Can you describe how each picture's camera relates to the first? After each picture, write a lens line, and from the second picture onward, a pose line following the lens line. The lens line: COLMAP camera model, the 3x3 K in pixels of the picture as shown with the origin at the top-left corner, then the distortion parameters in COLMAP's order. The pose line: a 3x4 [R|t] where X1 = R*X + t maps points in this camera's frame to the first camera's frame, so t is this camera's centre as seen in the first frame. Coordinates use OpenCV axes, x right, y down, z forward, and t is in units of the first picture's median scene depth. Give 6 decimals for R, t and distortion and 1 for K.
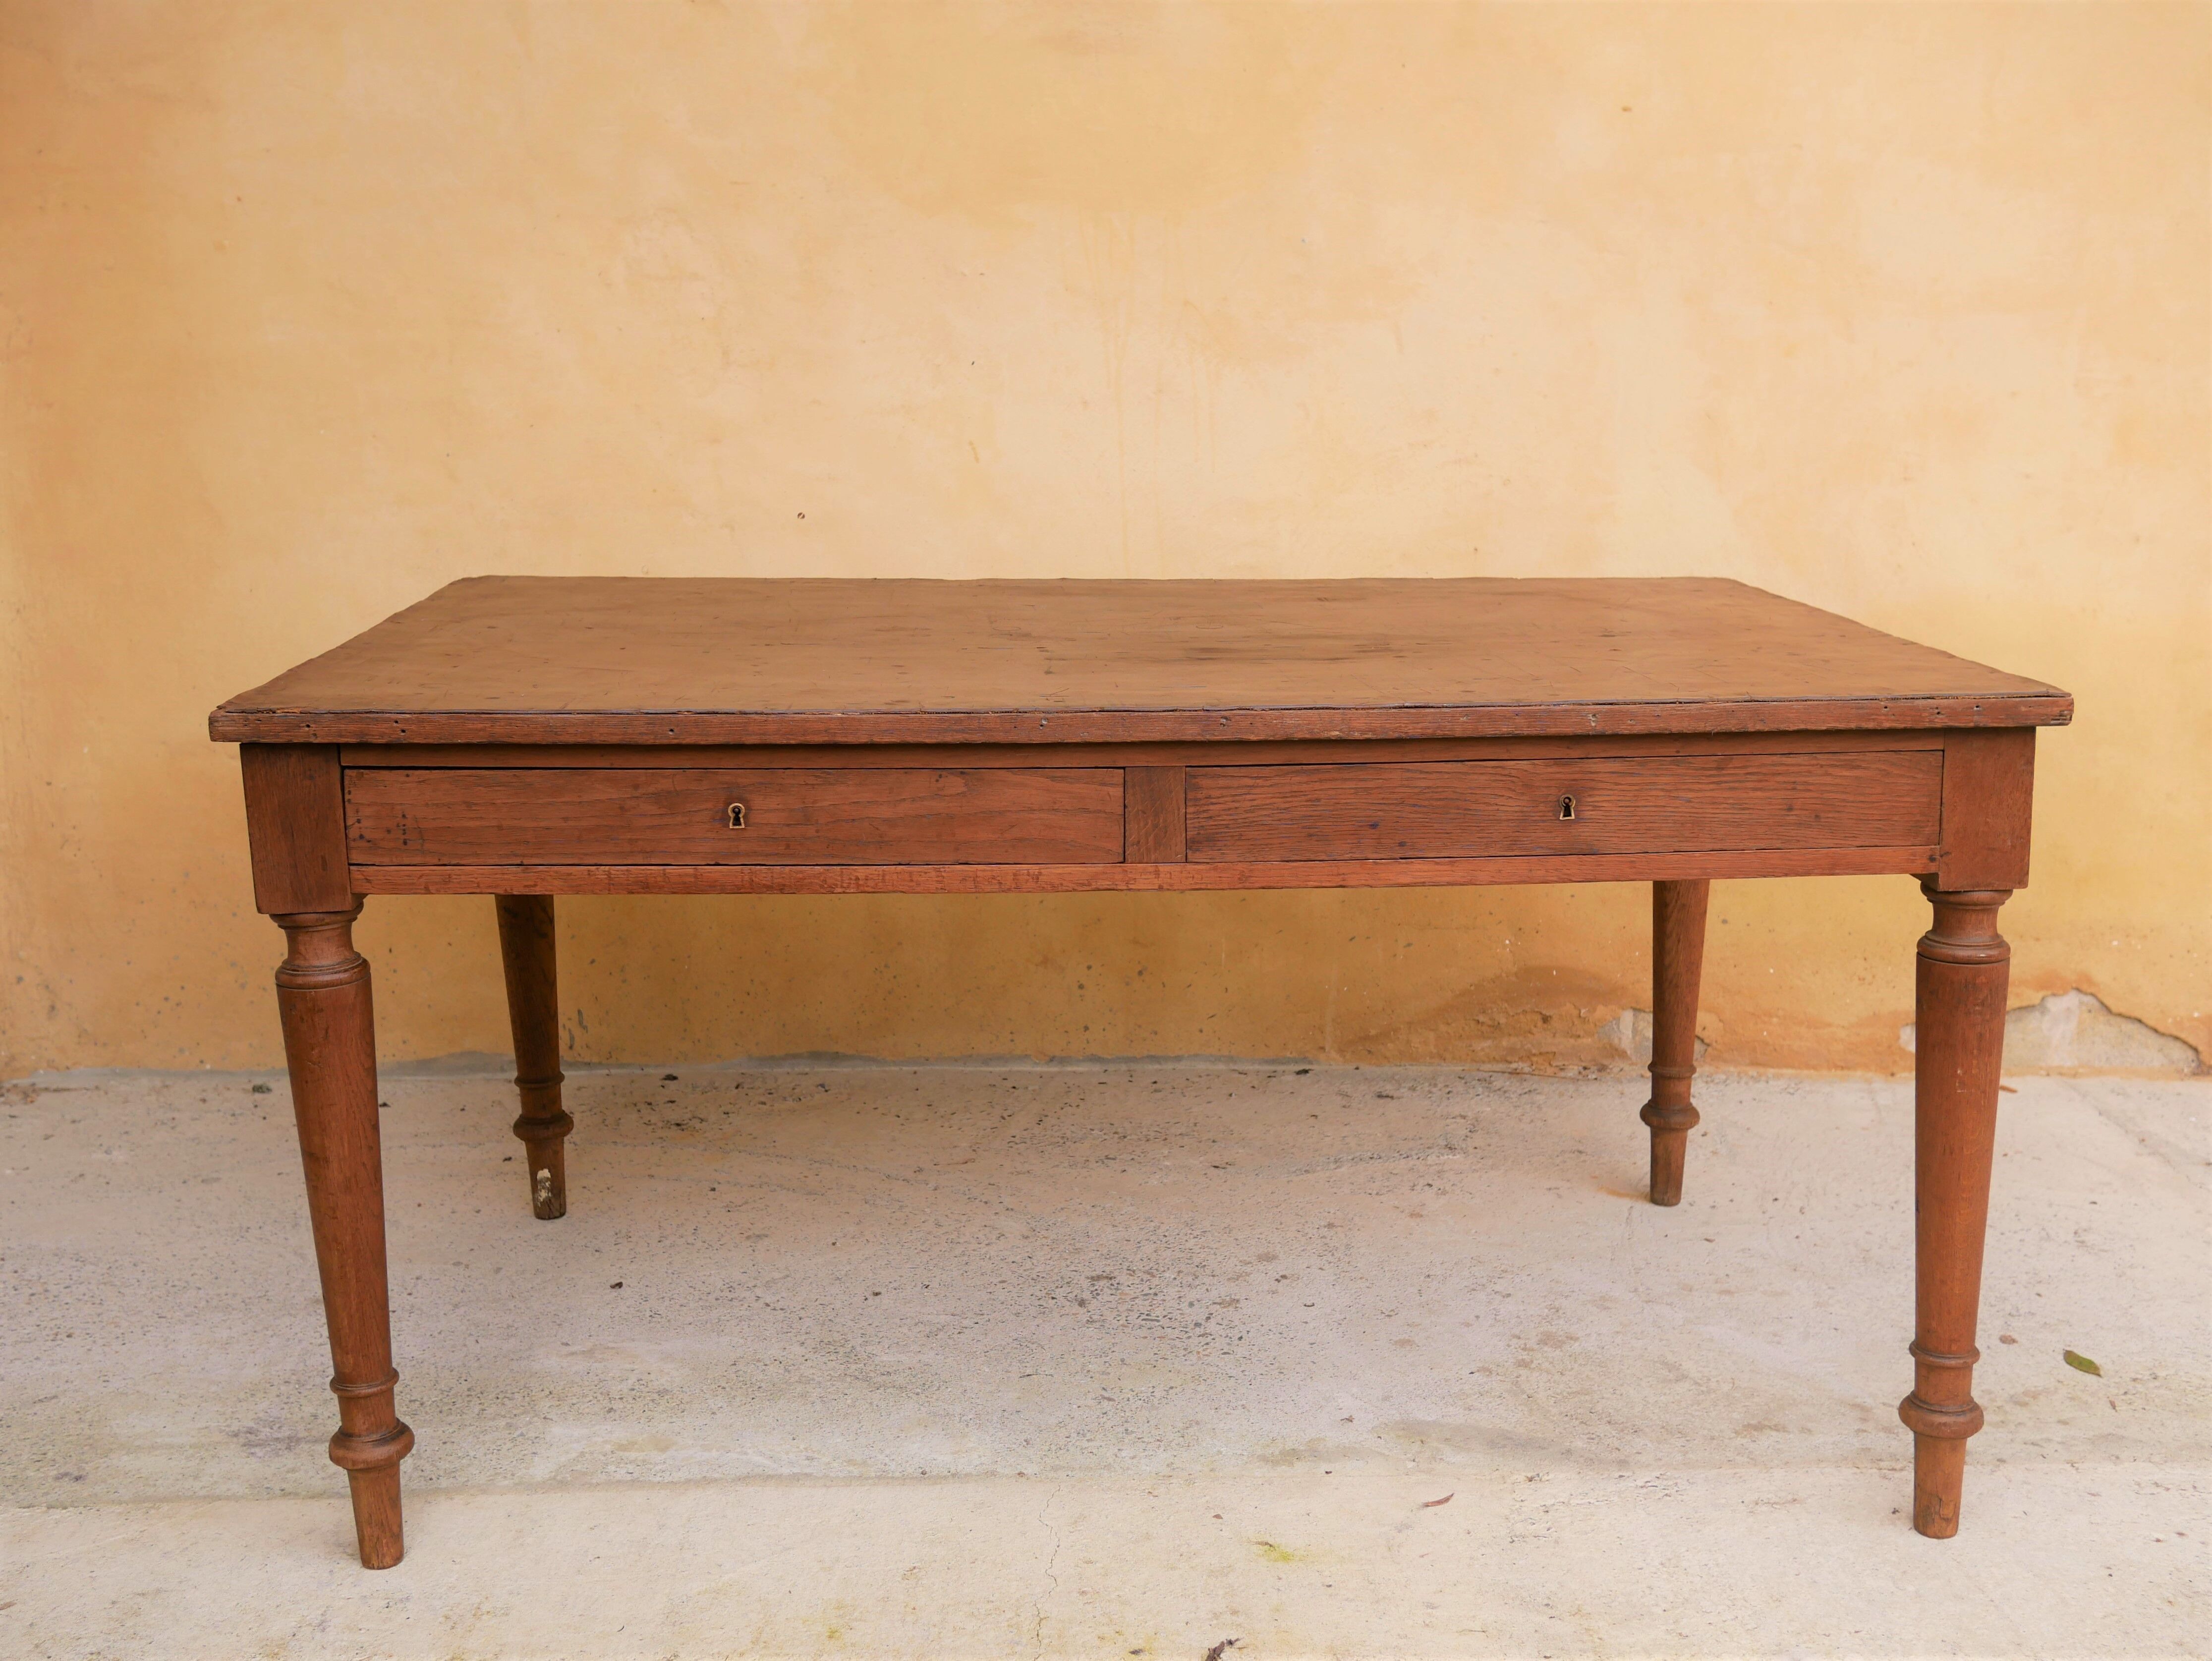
lens RADIAL K [[2542.6, 0, 1090.1], [0, 2542.6, 838.6], [0, 0, 1]] dist [-0.024442, 0.020720]
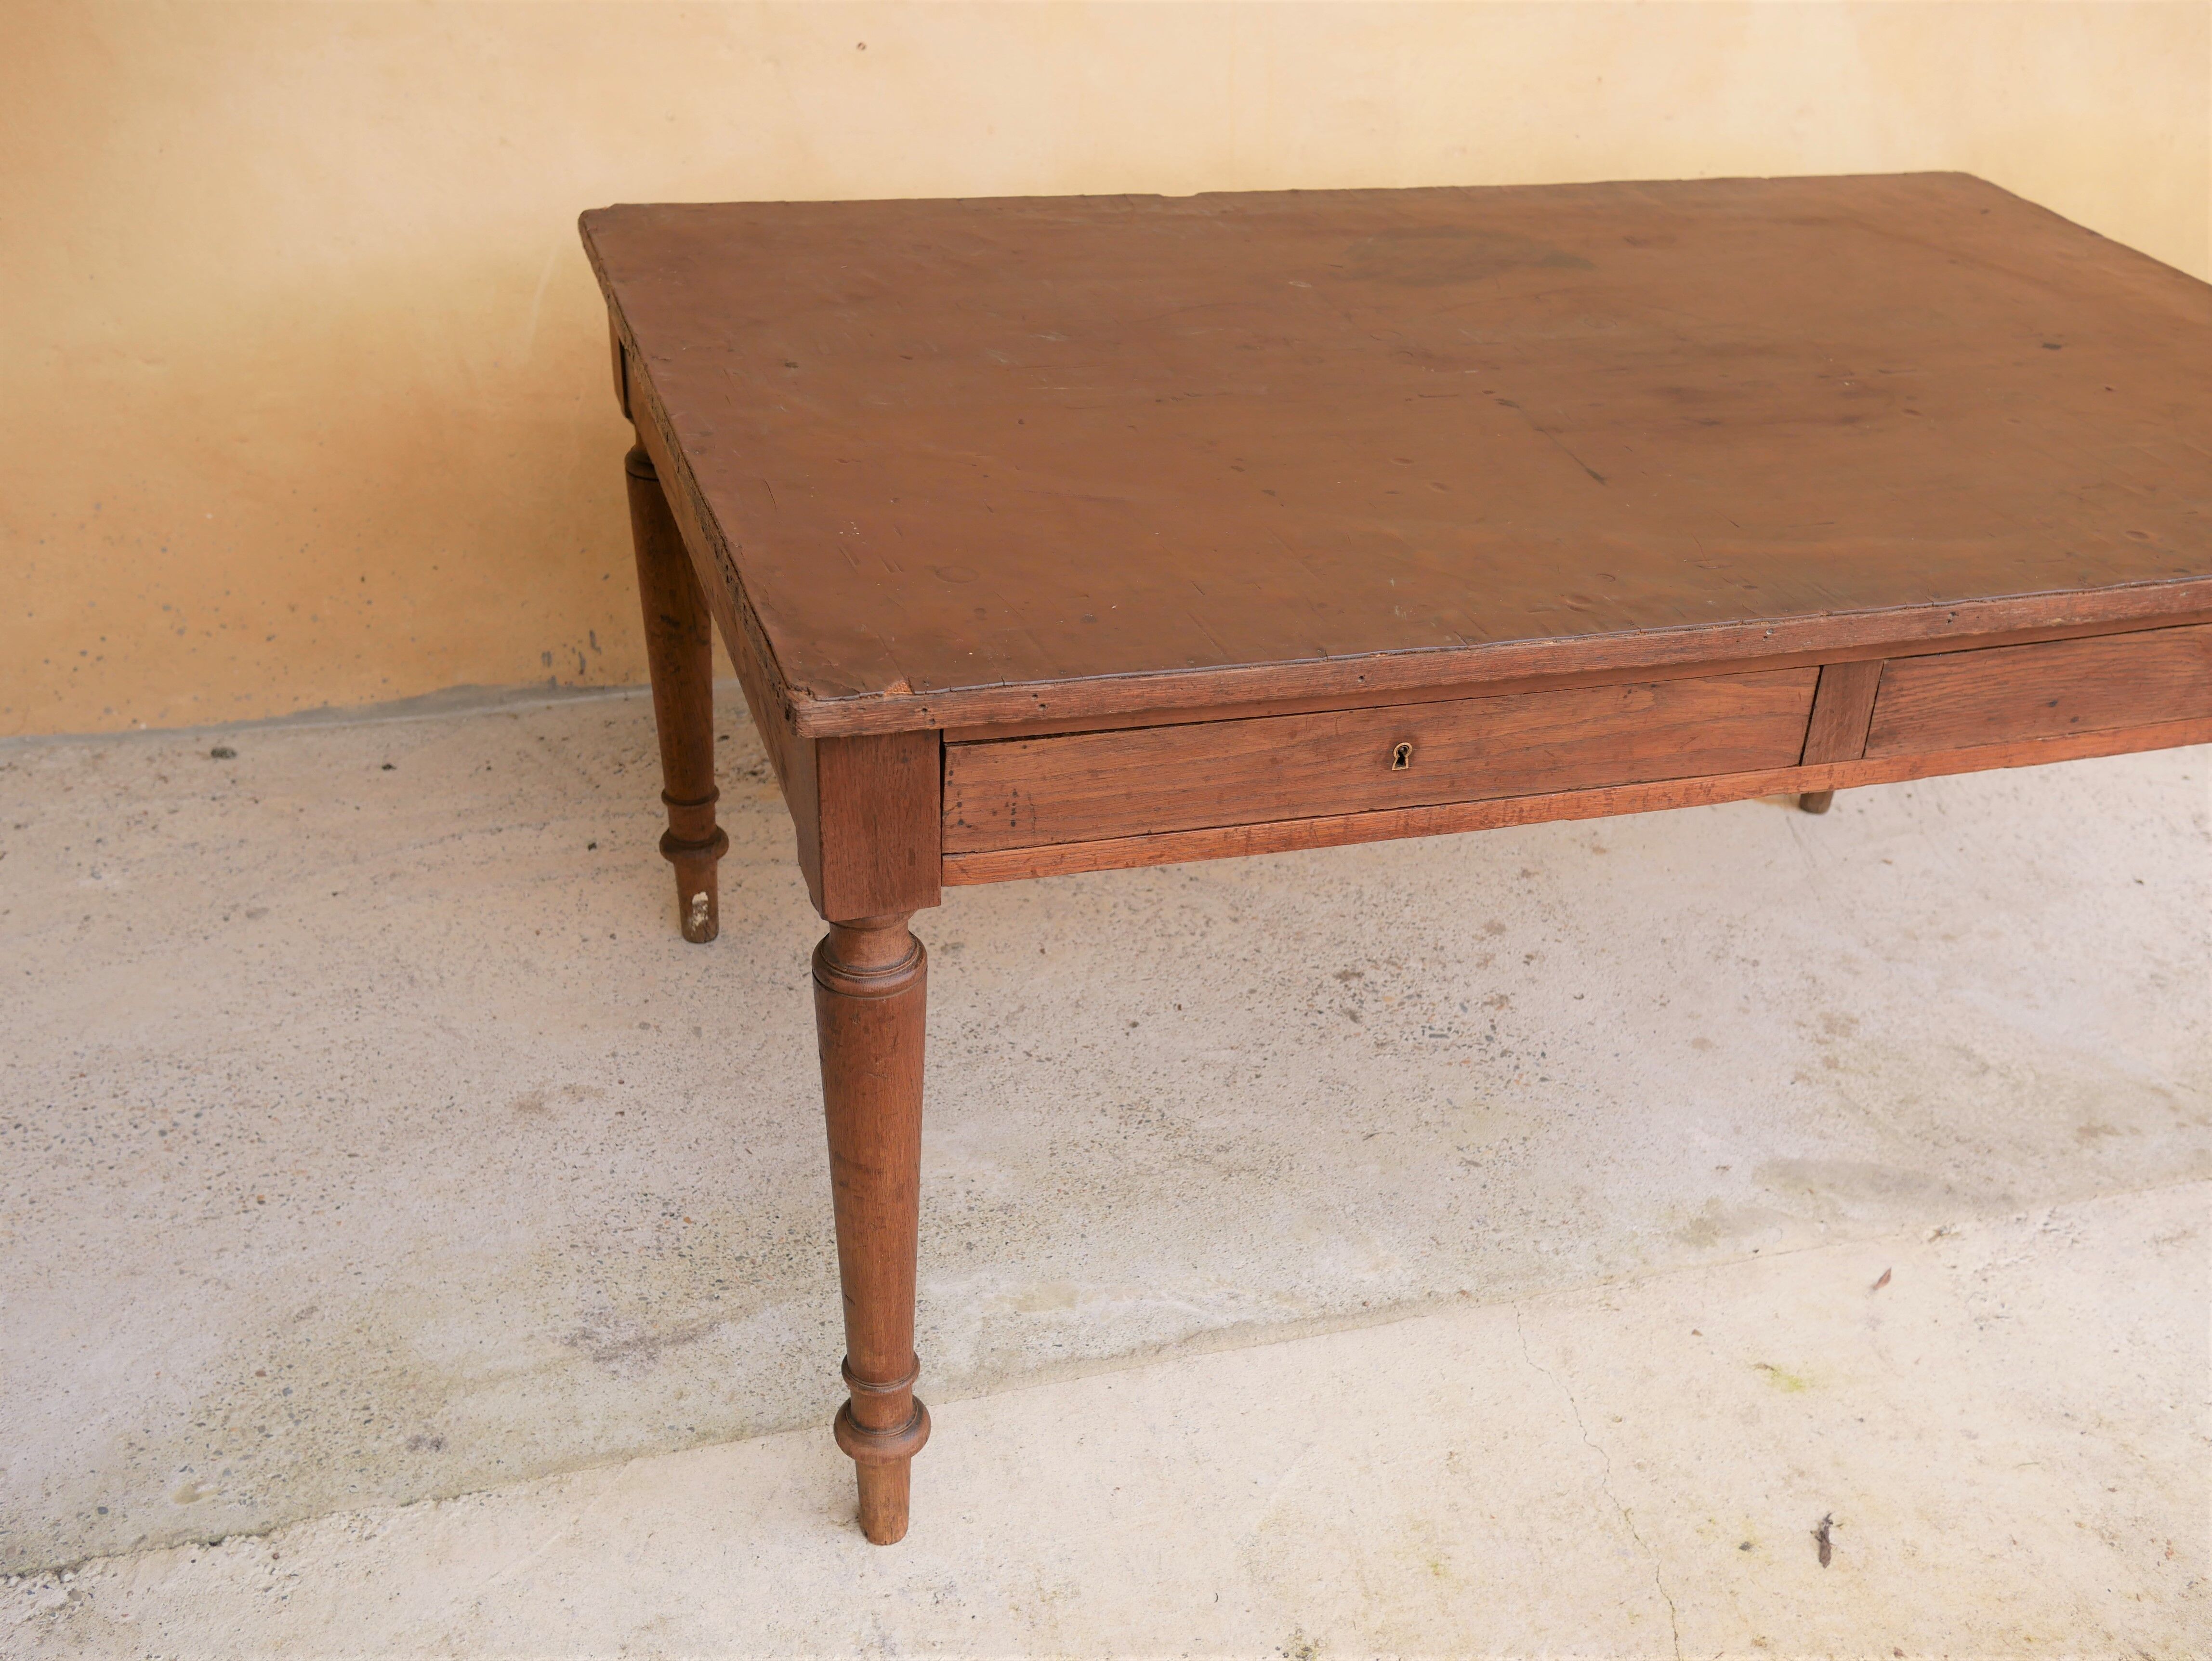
lens RADIAL K [[2474.6, 0, 1090.2], [0, 2474.6, 833.1], [0, 0, 1]] dist [-0.032166, 0.061690]
pose [[0.964469, -0.083400, 0.250689, -0.376090], [-0.003274, 0.945023, 0.326988, -0.211185], [-0.264177, -0.316190, 0.911172, 0.250701]]
